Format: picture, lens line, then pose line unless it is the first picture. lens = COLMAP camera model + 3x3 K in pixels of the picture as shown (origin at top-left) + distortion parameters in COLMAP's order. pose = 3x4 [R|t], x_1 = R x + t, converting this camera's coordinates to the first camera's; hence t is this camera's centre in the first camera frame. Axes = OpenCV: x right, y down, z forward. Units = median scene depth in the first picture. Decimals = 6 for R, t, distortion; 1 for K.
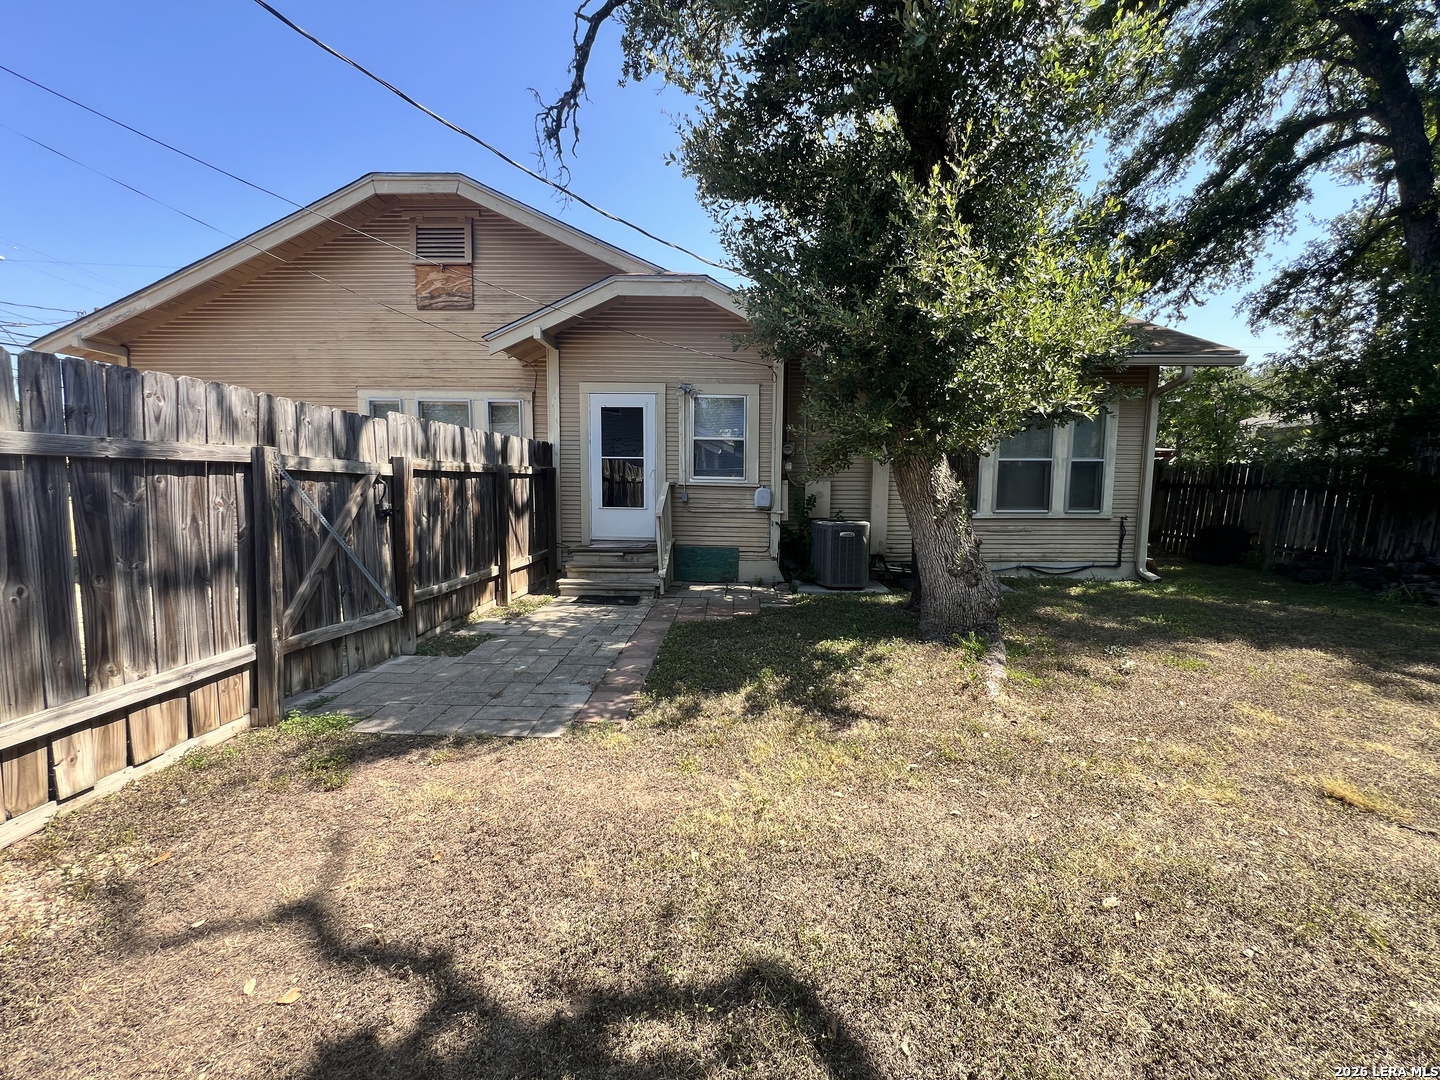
lens RADIAL K [[577.2, 0, 715.6], [0, 577.2, 527.3], [0, 0, 1]] dist [-0.002752, 0.000038]
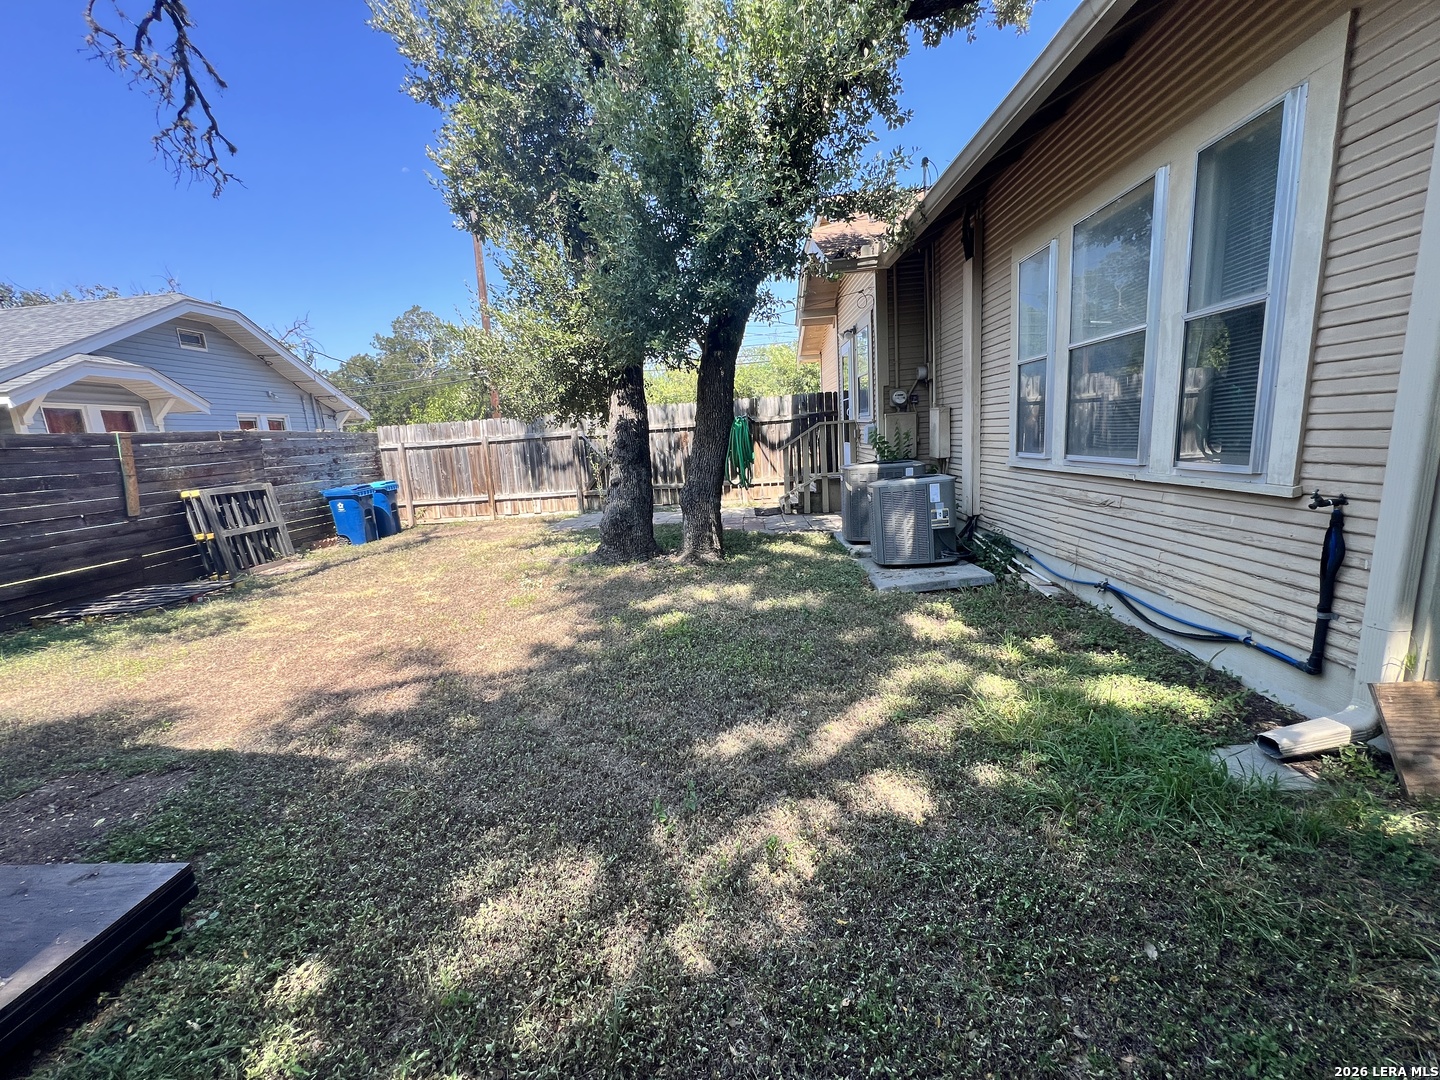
lens RADIAL K [[577.2, 0, 722.8], [0, 577.2, 542.8], [0, 0, 1]] dist [-0.002752, 0.000038]
pose [[-0.015155, 0.177885, -0.983935, 2.419471], [-0.015420, 0.983889, 0.178114, -0.097891], [0.999766, 0.017872, -0.012168, 1.787162]]
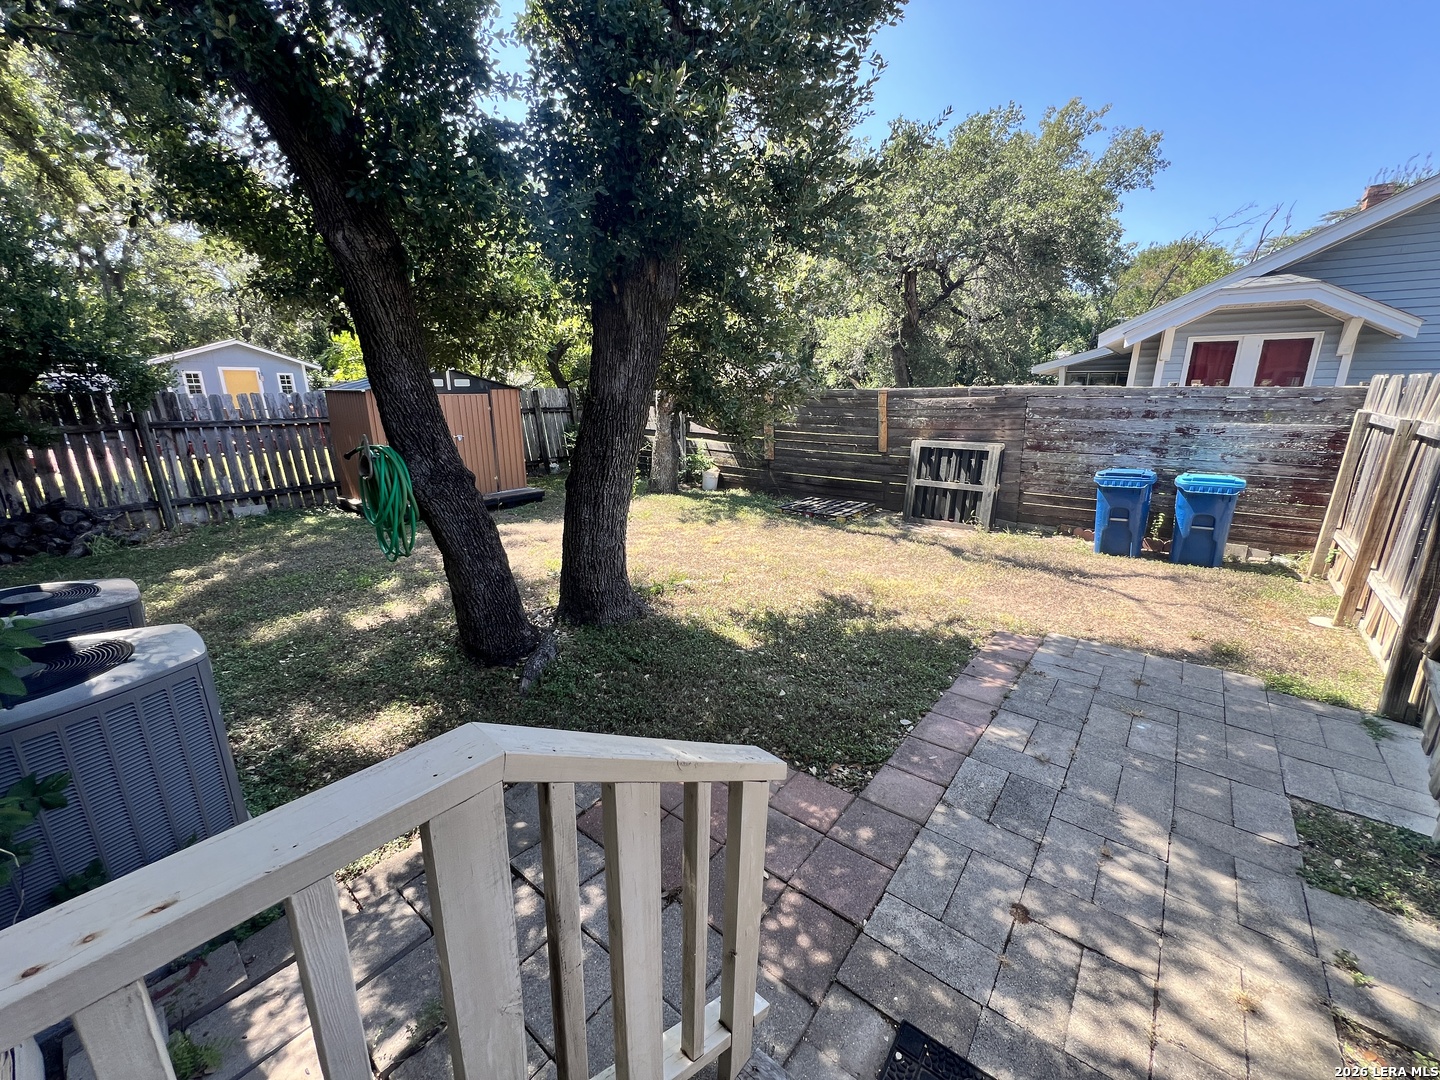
lens RADIAL K [[577.2, 0, 712.7], [0, 577.2, 539.7], [0, 0, 1]] dist [-0.002752, 0.000038]
pose [[-0.792668, -0.160799, 0.588066, -0.367361], [0.047657, 0.945295, 0.322716, -0.305678], [-0.607789, 0.283832, -0.741642, 2.265241]]
